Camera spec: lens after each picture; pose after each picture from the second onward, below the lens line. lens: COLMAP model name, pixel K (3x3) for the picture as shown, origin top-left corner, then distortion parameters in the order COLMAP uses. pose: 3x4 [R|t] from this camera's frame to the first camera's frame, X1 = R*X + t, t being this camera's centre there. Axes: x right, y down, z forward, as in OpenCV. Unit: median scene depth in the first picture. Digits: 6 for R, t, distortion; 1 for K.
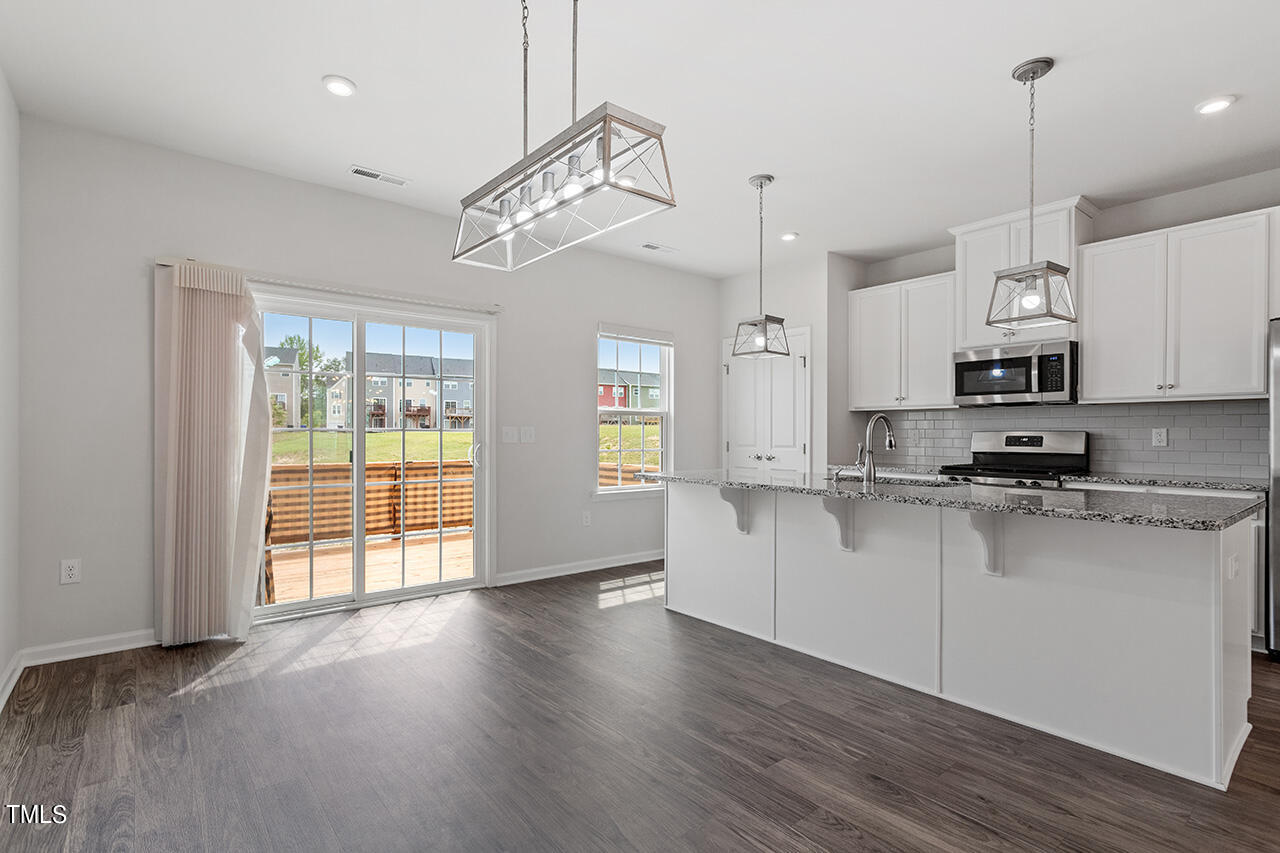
lens RADIAL K [[608.6, 0, 635.9], [0, 608.6, 437.2], [0, 0, 1]] dist [0.000643, -0.000061]
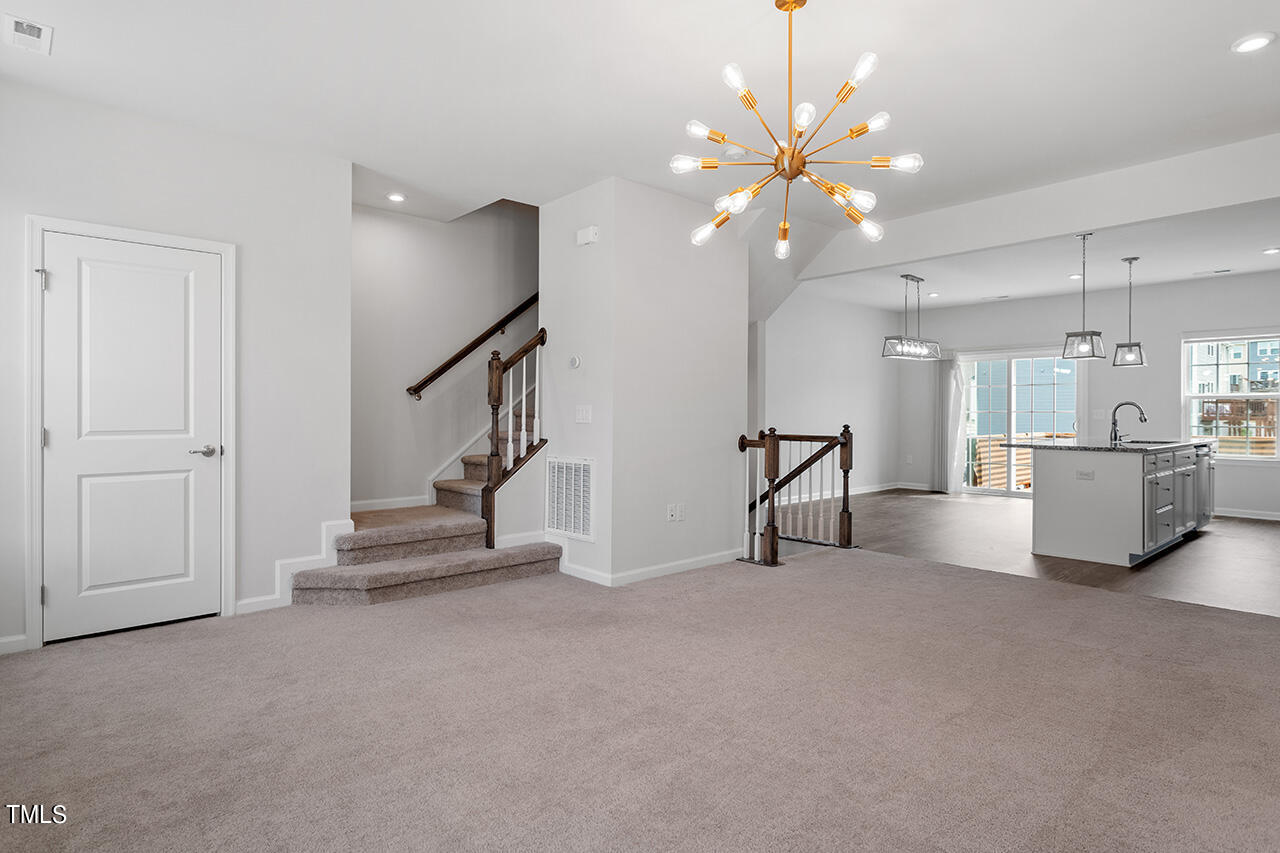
lens RADIAL K [[686.4, 0, 640.1], [0, 686.4, 409.0], [0, 0, 1]] dist [0.002910, -0.000173]
pose [[0.045476, -0.006435, -0.998945, 1.821359], [-0.005392, 0.999963, -0.006687, 0.002032], [0.998951, 0.005691, 0.045440, -0.373138]]
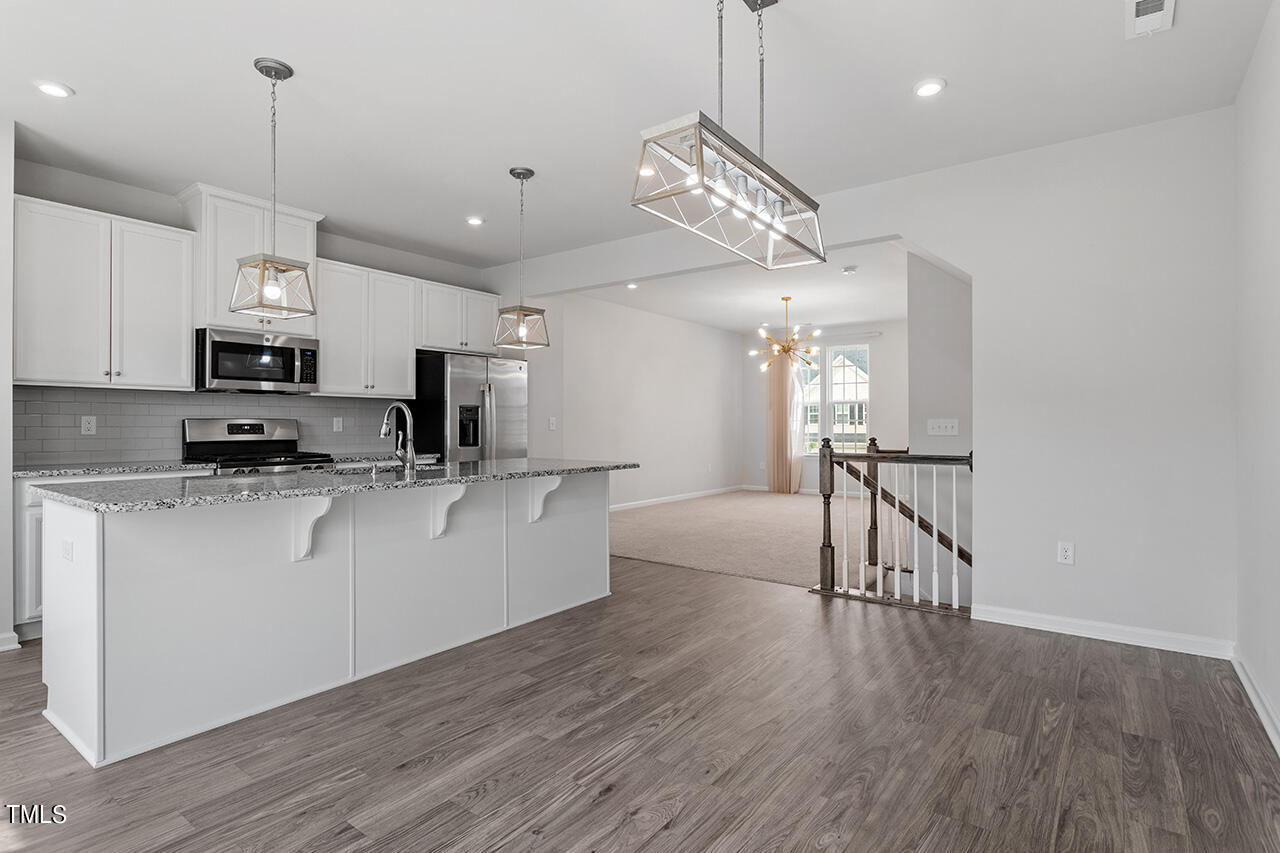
lens RADIAL K [[638.9, 0, 634.7], [0, 638.9, 421.4], [0, 0, 1]] dist [-0.001310, 0.001343]
pose [[-0.236300, 0.001743, 0.971679, -0.566329], [0.001815, 0.999997, -0.001352, -0.003402], [-0.971679, 0.001444, -0.236302, 0.693540]]
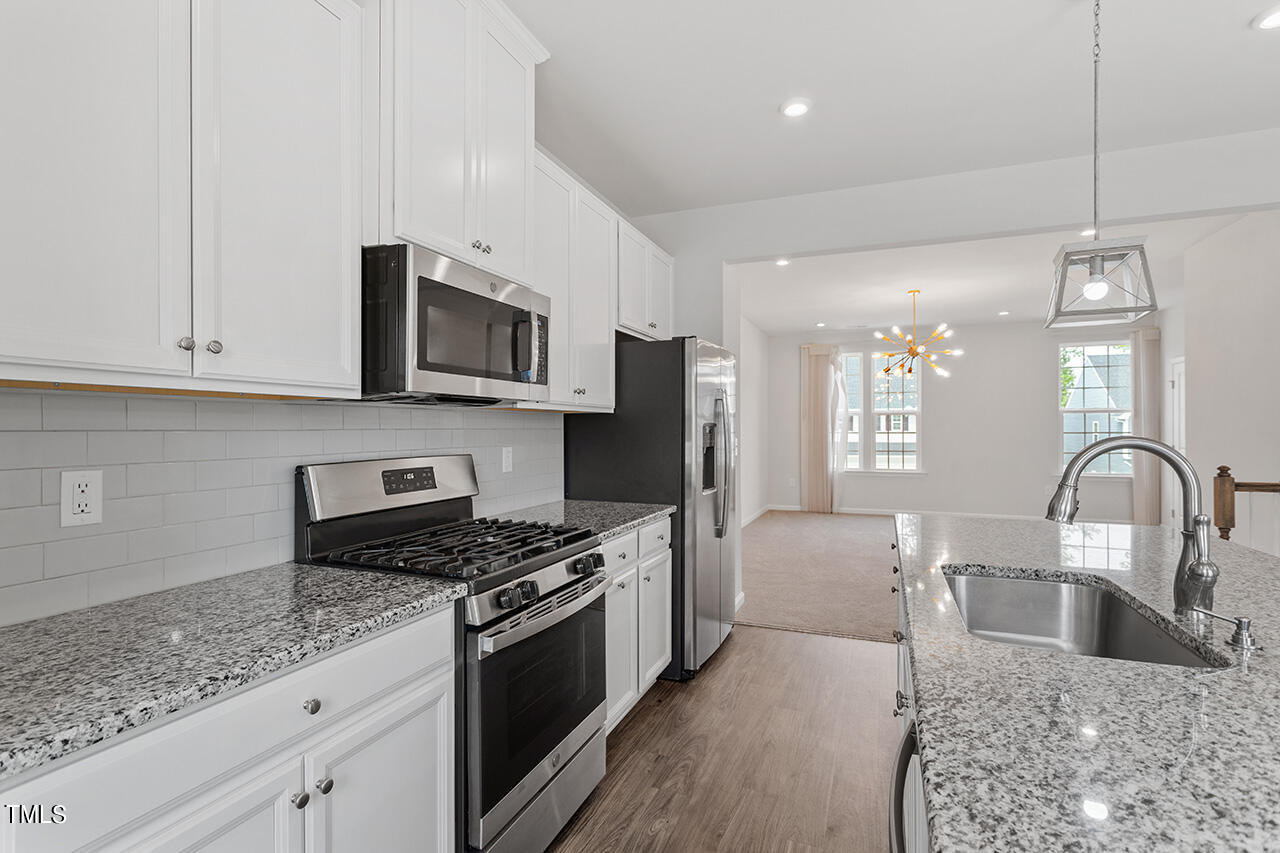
lens RADIAL K [[616.7, 0, 634.6], [0, 616.7, 429.2], [0, 0, 1]] dist [0.004073, 0.001193]
pose [[-0.478783, -0.003059, 0.877928, 0.160672], [0.002660, 0.999984, 0.004935, -0.036839], [-0.877930, 0.004698, -0.478767, 1.176972]]
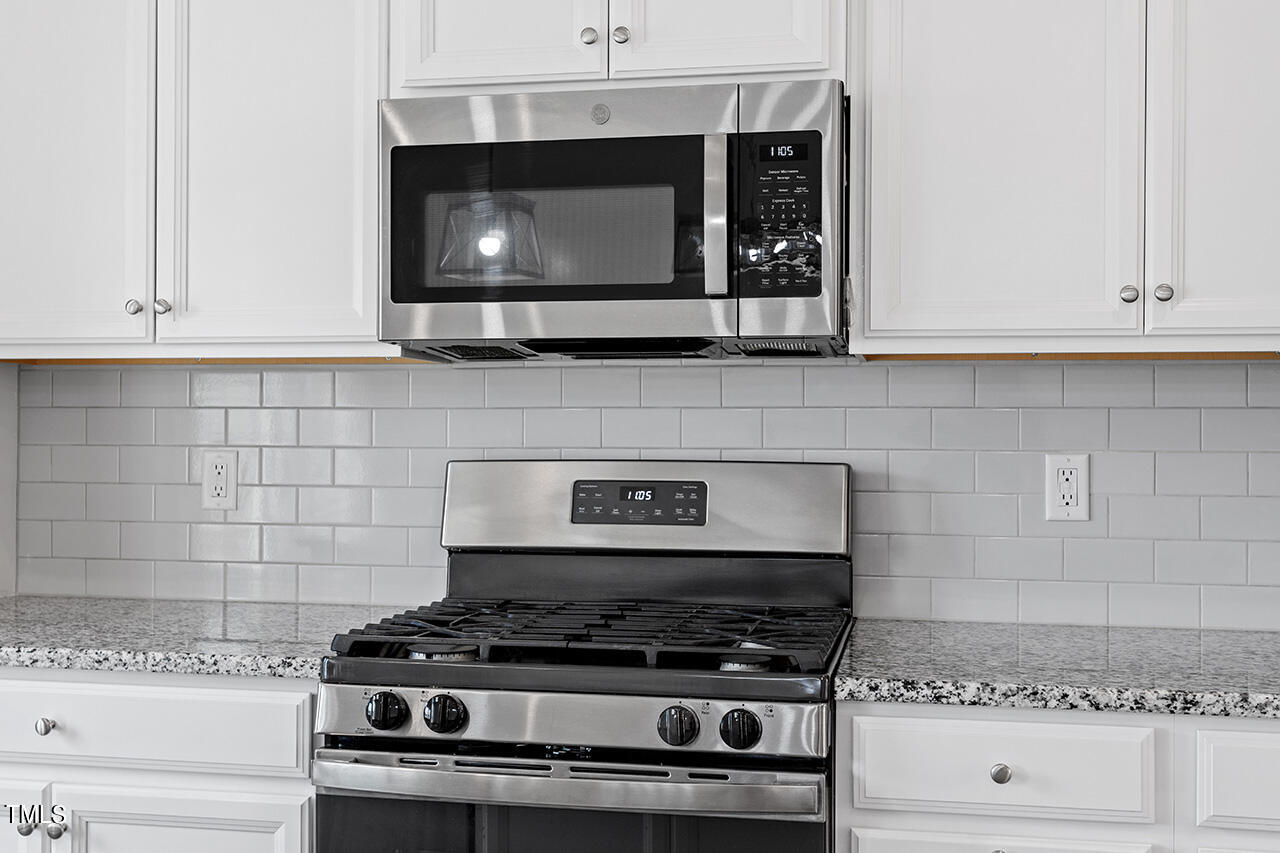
lens RADIAL K [[1415.4, 0, 635.1], [0, 1415.4, 439.5], [0, 0, 1]] dist [0.013457, -0.003352]
pose [[0.768805, -0.002373, 0.639479, 0.299981], [-0.000690, 0.999989, 0.004540, -0.023083], [-0.639483, -0.003932, 0.768795, 0.619667]]
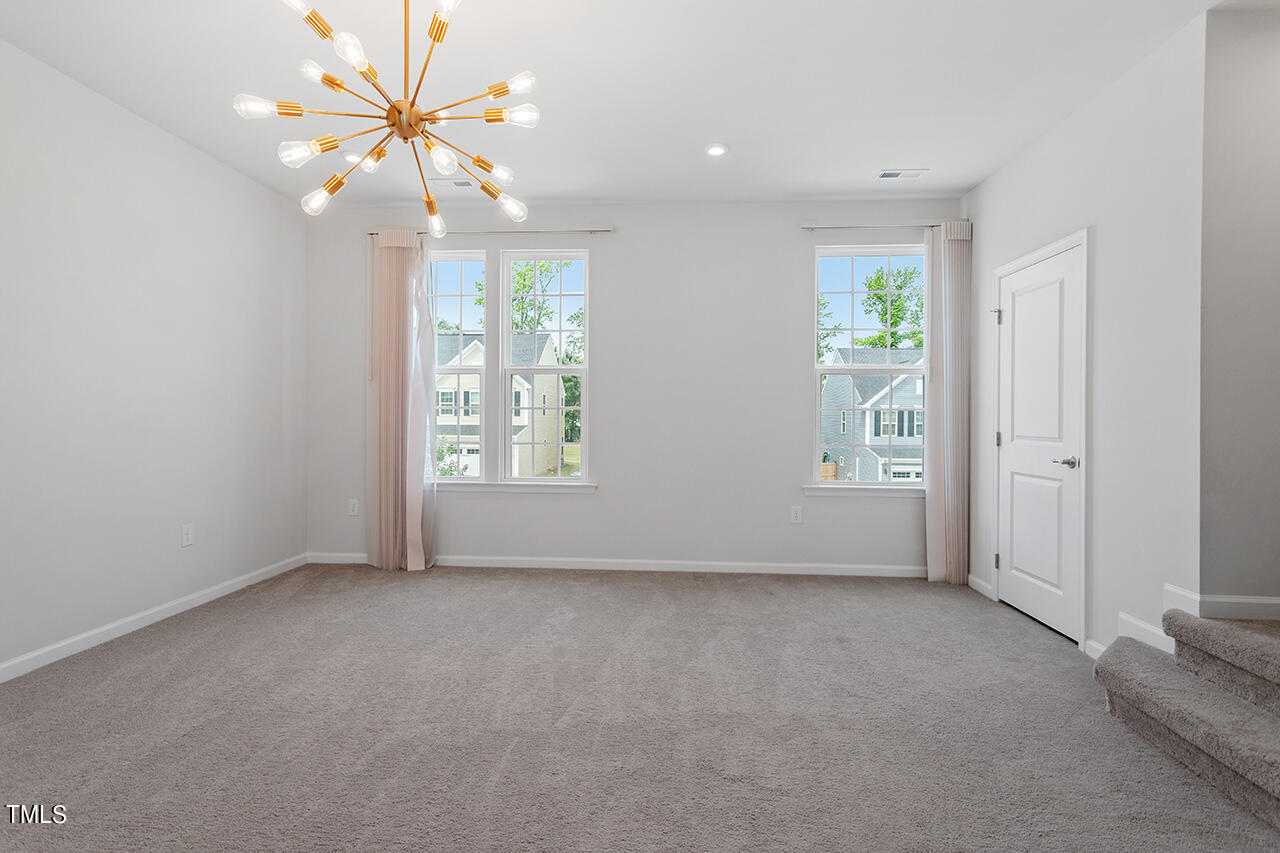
lens RADIAL K [[610.1, 0, 635.7], [0, 610.1, 420.6], [0, 0, 1]] dist [0.003544, 0.000746]
pose [[-0.726799, -0.013310, 0.686721, 0.745847], [-0.008861, 0.999911, 0.010002, 0.000968], [-0.686793, 0.001185, -0.726852, 0.015120]]
